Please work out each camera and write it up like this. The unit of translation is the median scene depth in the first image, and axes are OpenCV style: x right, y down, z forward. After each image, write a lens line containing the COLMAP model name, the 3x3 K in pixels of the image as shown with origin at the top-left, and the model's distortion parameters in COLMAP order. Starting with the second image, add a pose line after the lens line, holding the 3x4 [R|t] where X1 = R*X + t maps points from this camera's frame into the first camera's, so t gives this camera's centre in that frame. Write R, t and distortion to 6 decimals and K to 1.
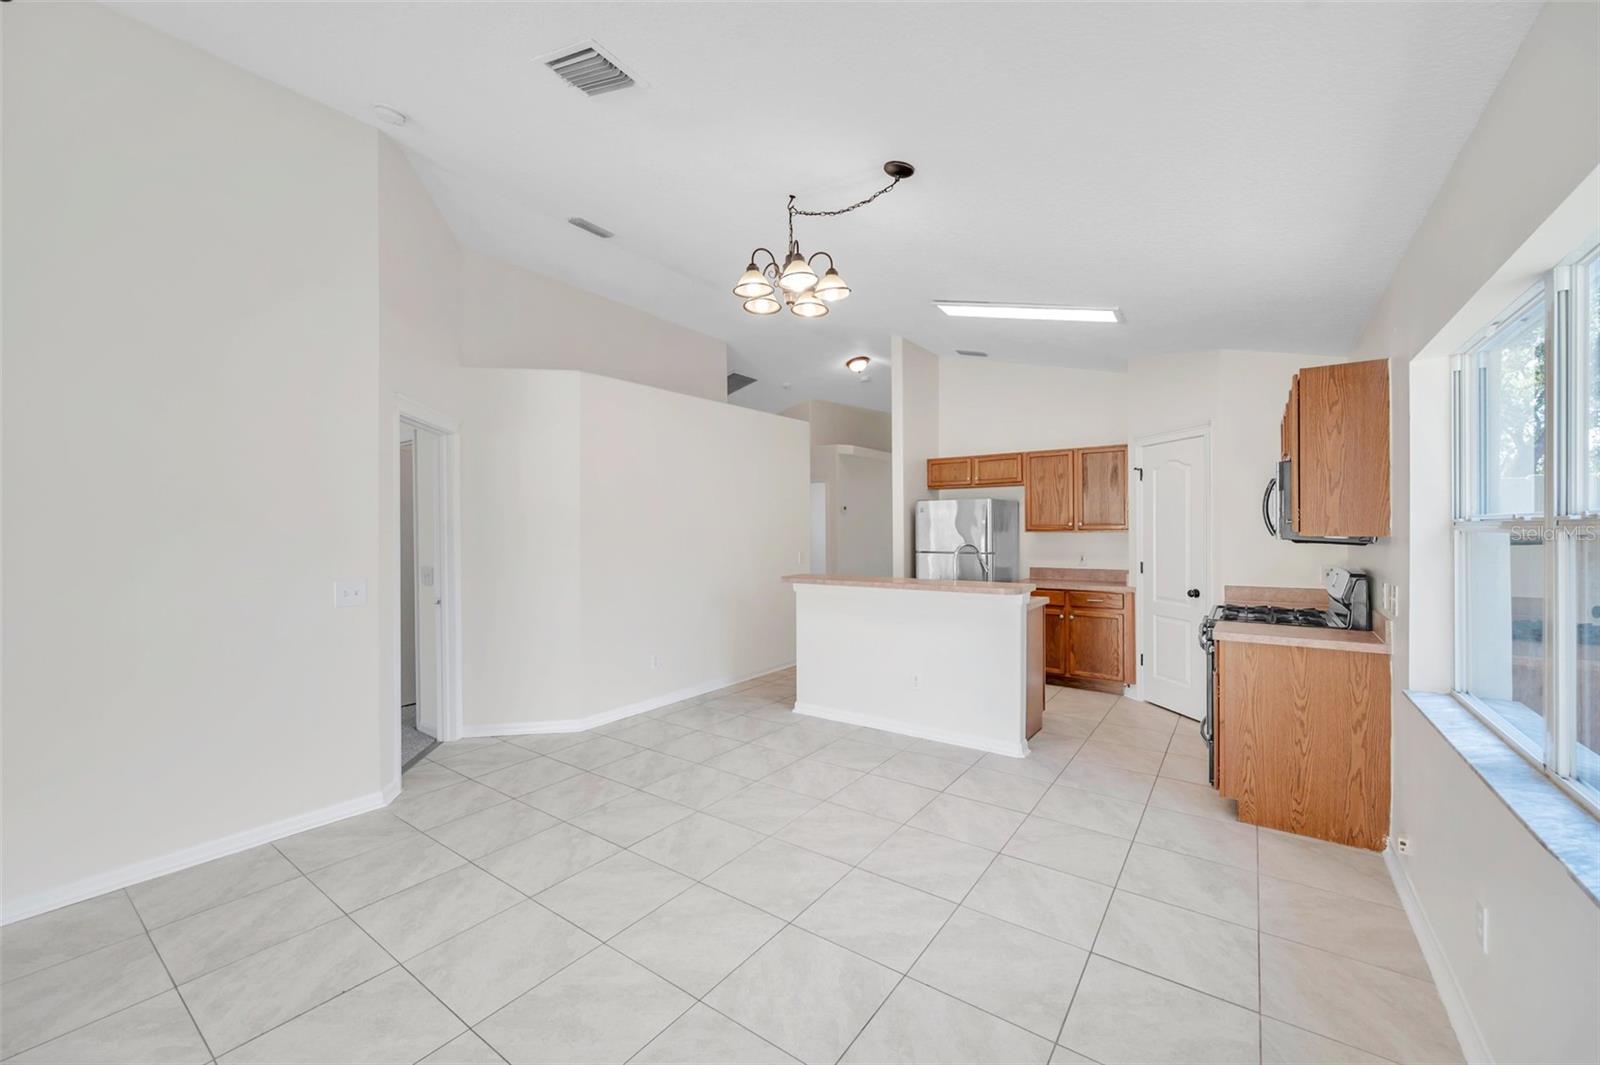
lens RADIAL K [[631.2, 0, 795.4], [0, 631.2, 529.0], [0, 0, 1]] dist [-0.001069, 0.000039]
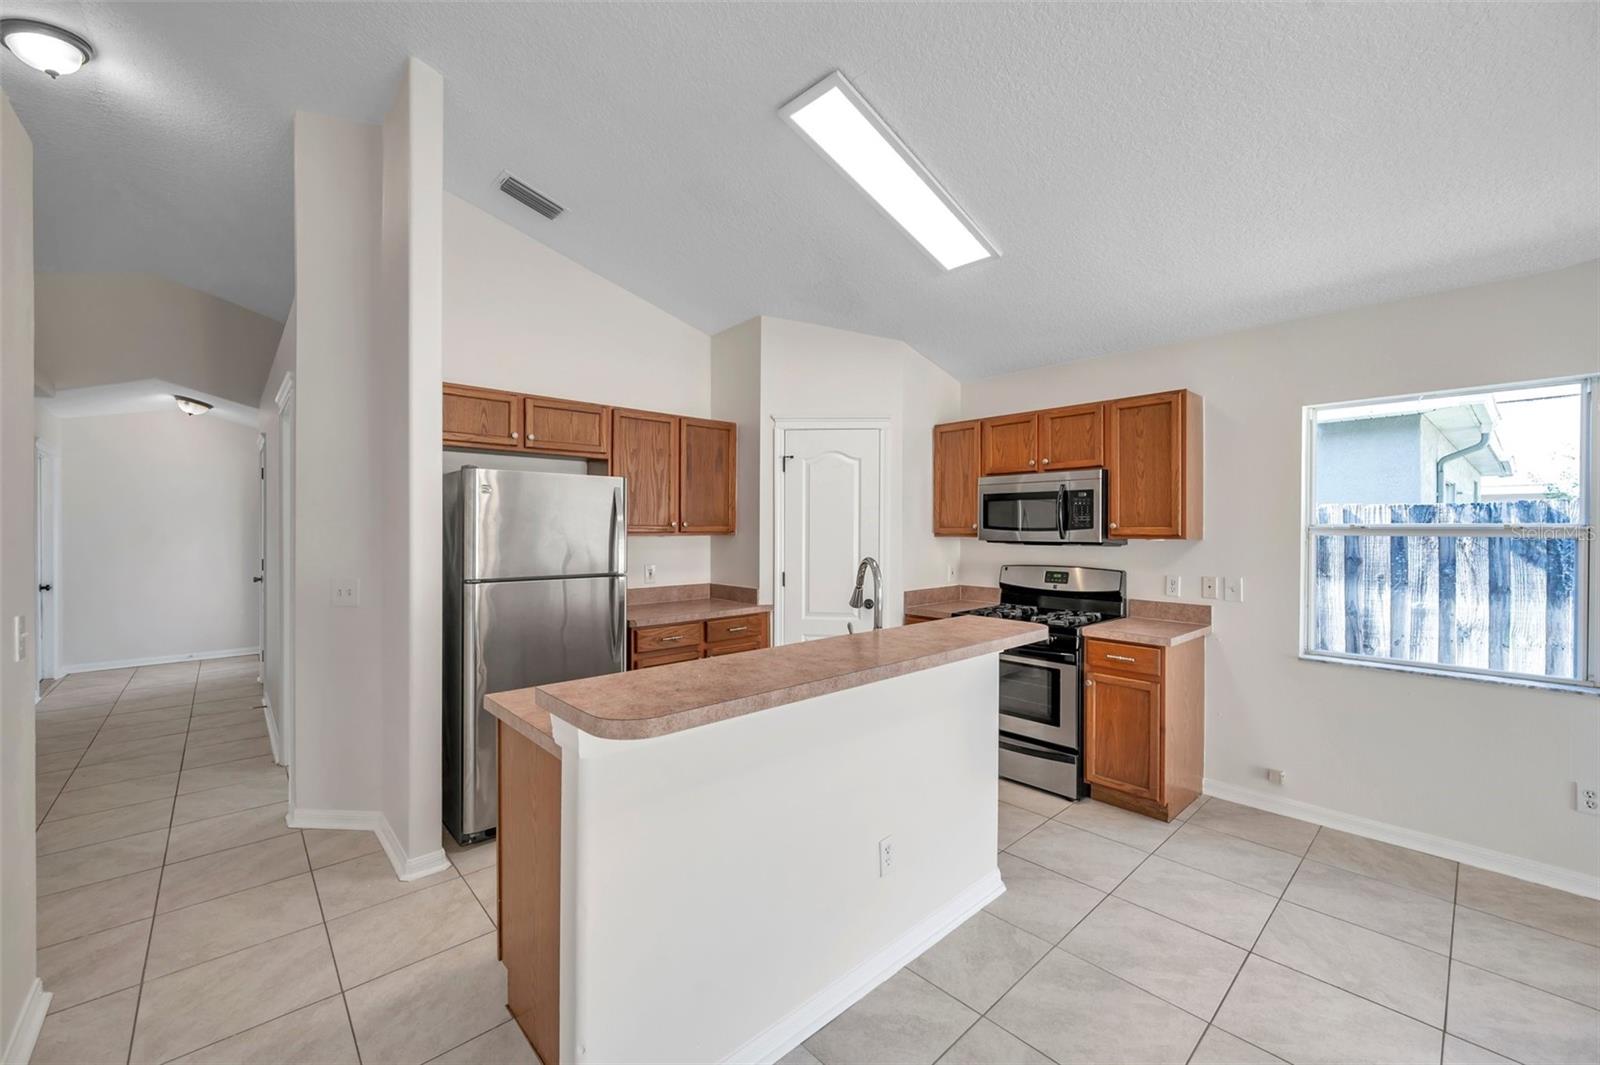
lens RADIAL K [[631.2, 0, 801.6], [0, 631.2, 531.2], [0, 0, 1]] dist [-0.001069, 0.000039]
pose [[0.196427, 0.001050, 0.980518, -0.305859], [-0.003941, 0.999992, -0.000282, -0.000484], [-0.980511, -0.003809, 0.196429, 1.046674]]
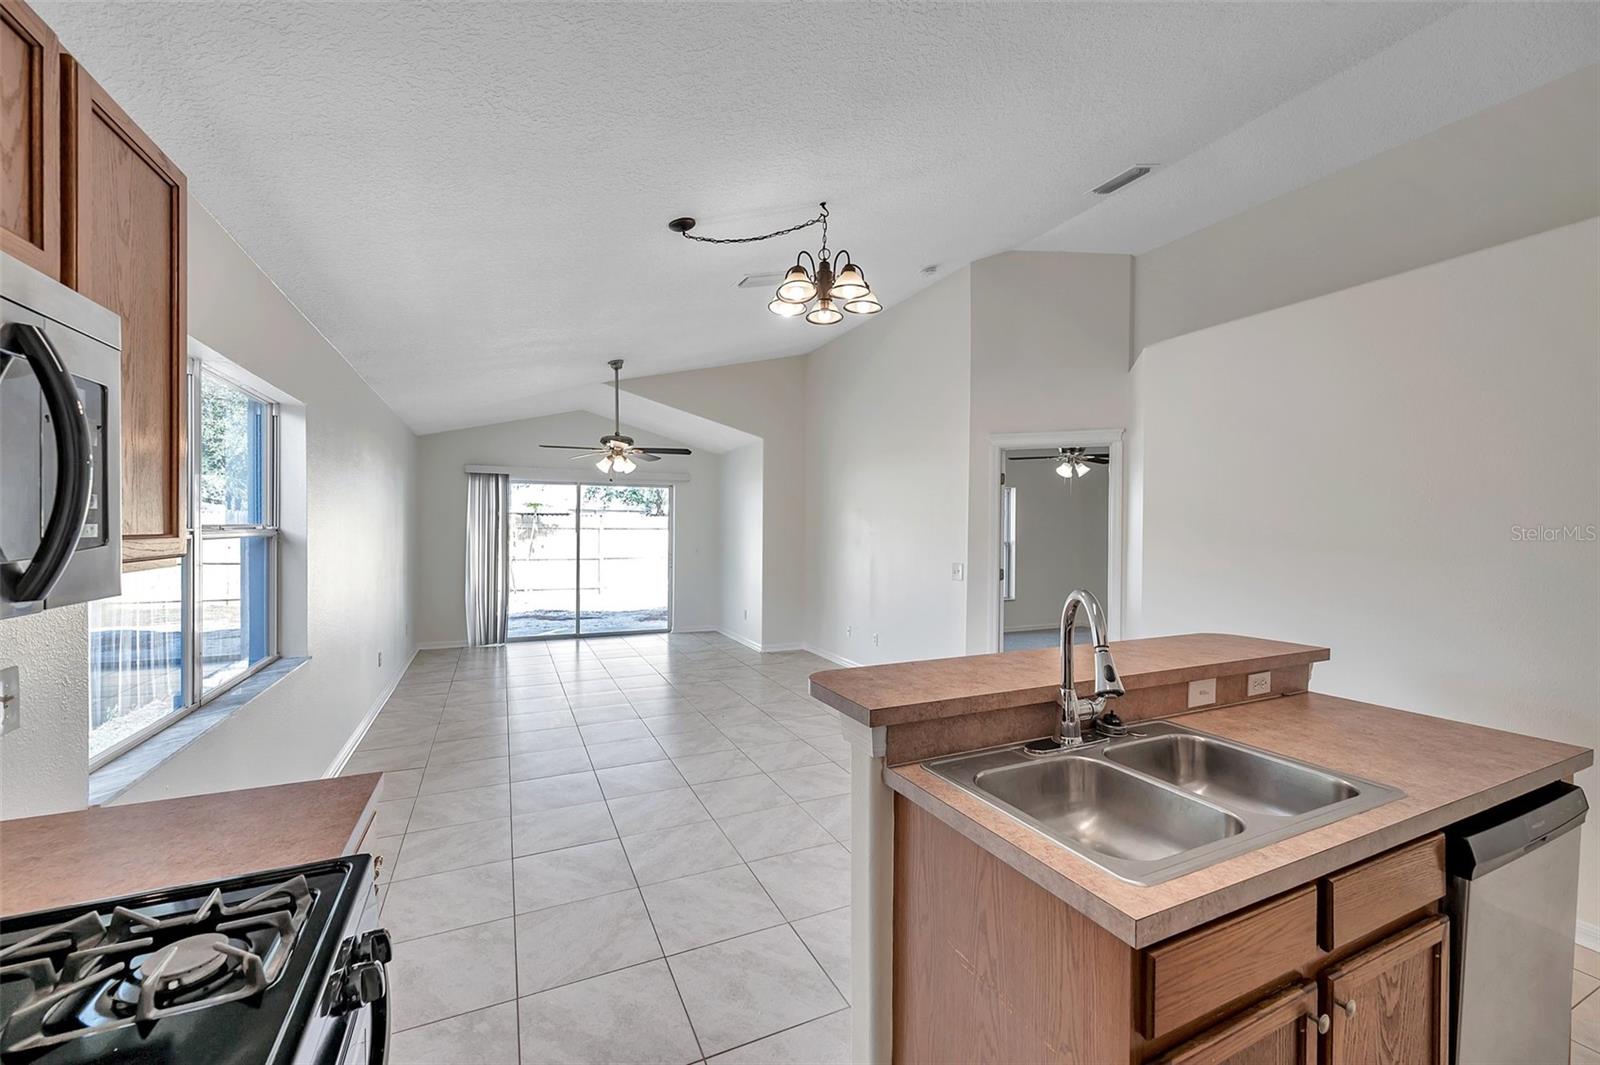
lens RADIAL K [[631.2, 0, 803.1], [0, 631.2, 535.4], [0, 0, 1]] dist [-0.001069, 0.000039]
pose [[-0.477380, 0.012029, -0.878614, 0.696280], [-0.005311, 0.999849, 0.016575, -0.013597], [0.878681, 0.012578, -0.477244, 1.129915]]
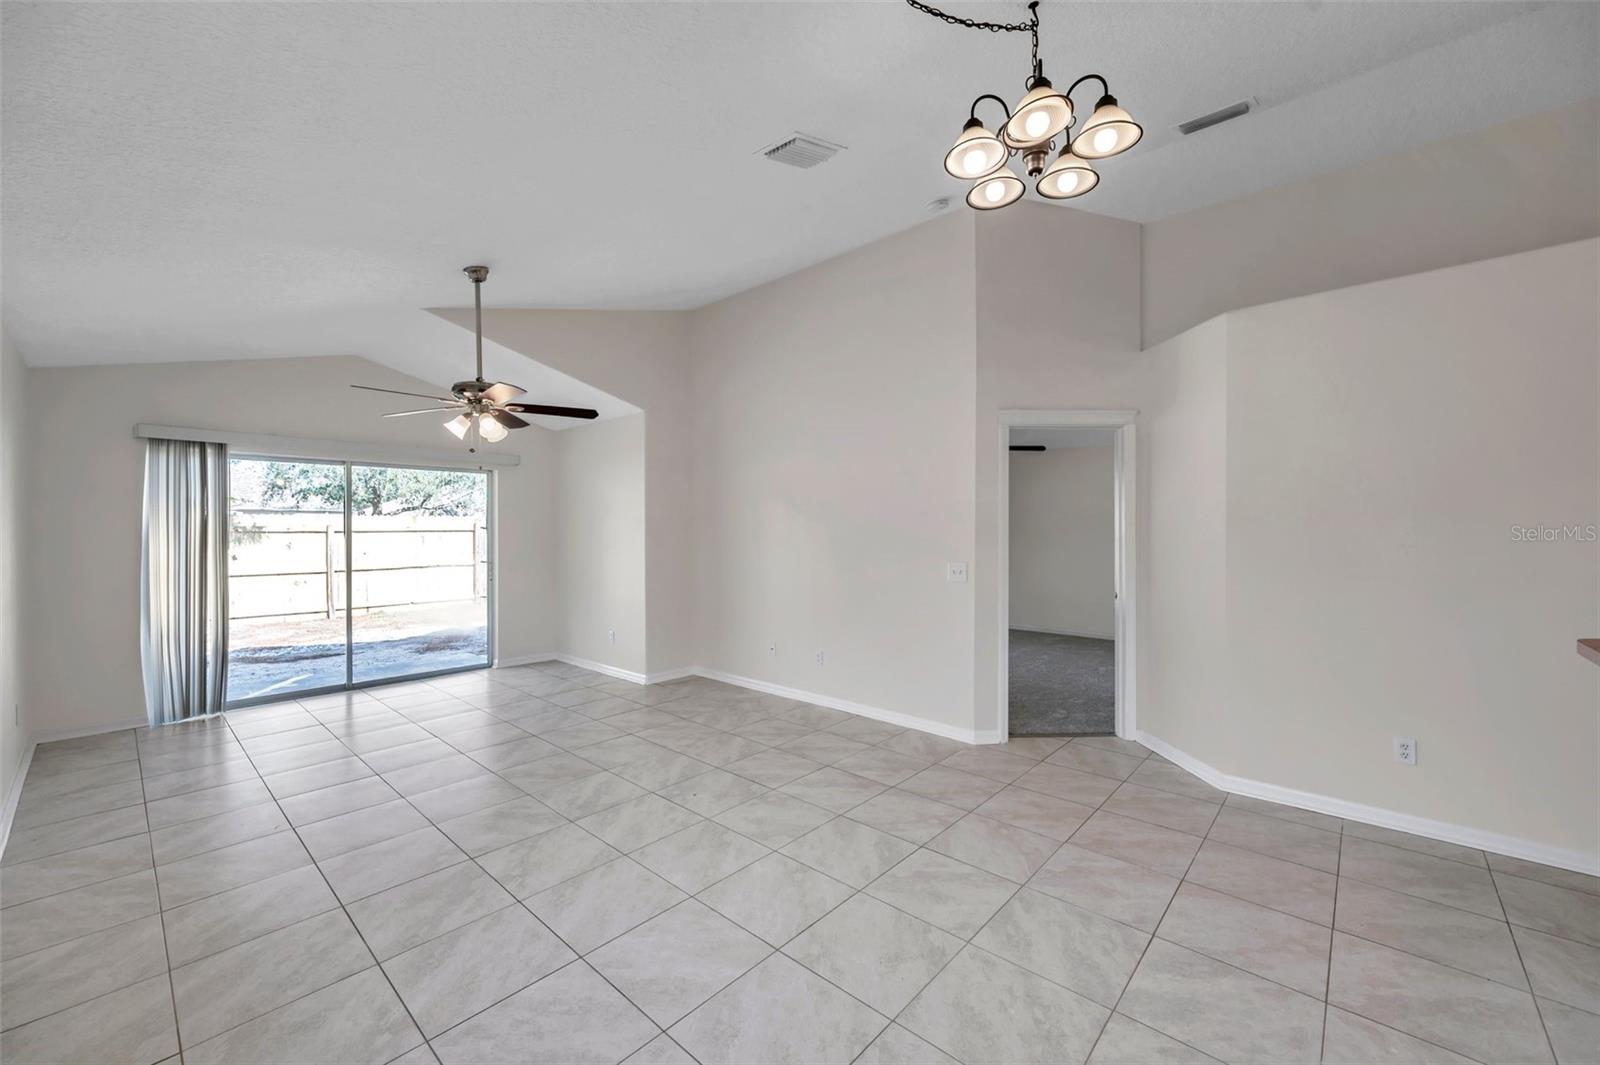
lens RADIAL K [[631.2, 0, 798.2], [0, 631.2, 526.0], [0, 0, 1]] dist [-0.001069, 0.000039]
pose [[-0.110513, 0.003166, -0.993870, 0.515981], [0.006854, 0.999974, 0.002423, -0.000327], [0.993851, -0.006544, -0.110531, 0.646305]]
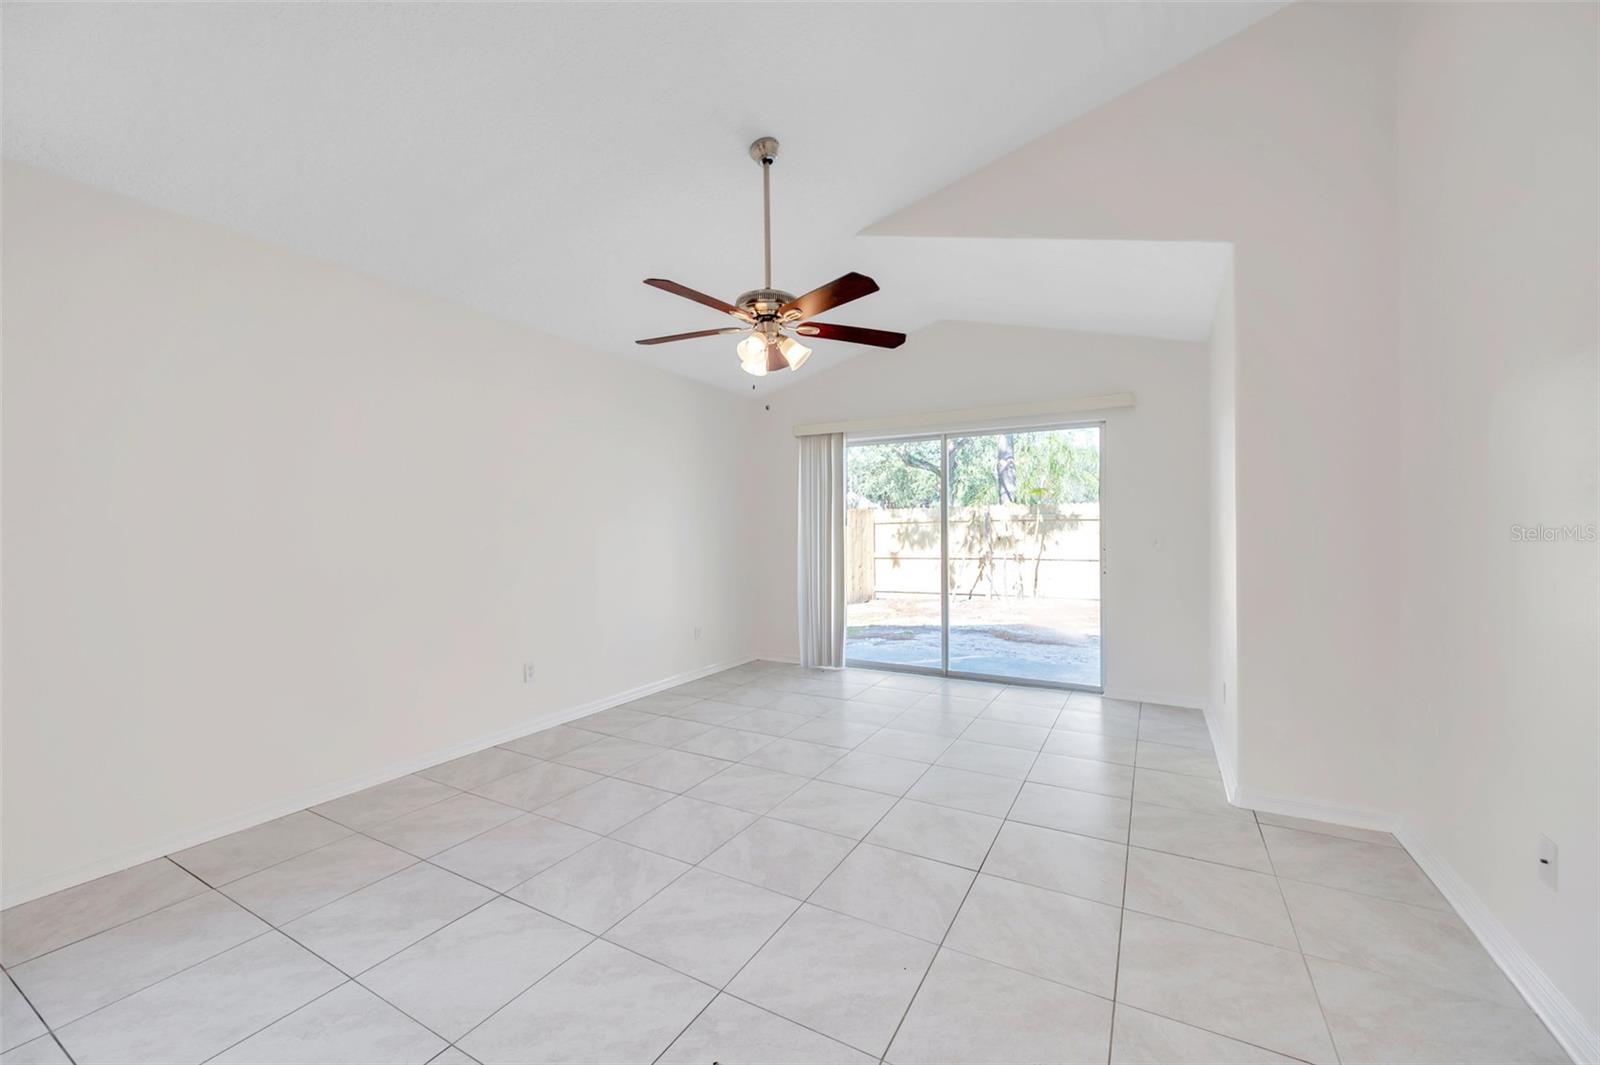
lens RADIAL K [[631.2, 0, 795.2], [0, 631.2, 534.8], [0, 0, 1]] dist [-0.001069, 0.000039]
pose [[-0.993732, 0.013586, -0.110956, -0.306450], [0.012991, 0.999897, 0.006081, 0.050099], [0.111027, 0.004601, -0.993807, 0.779795]]
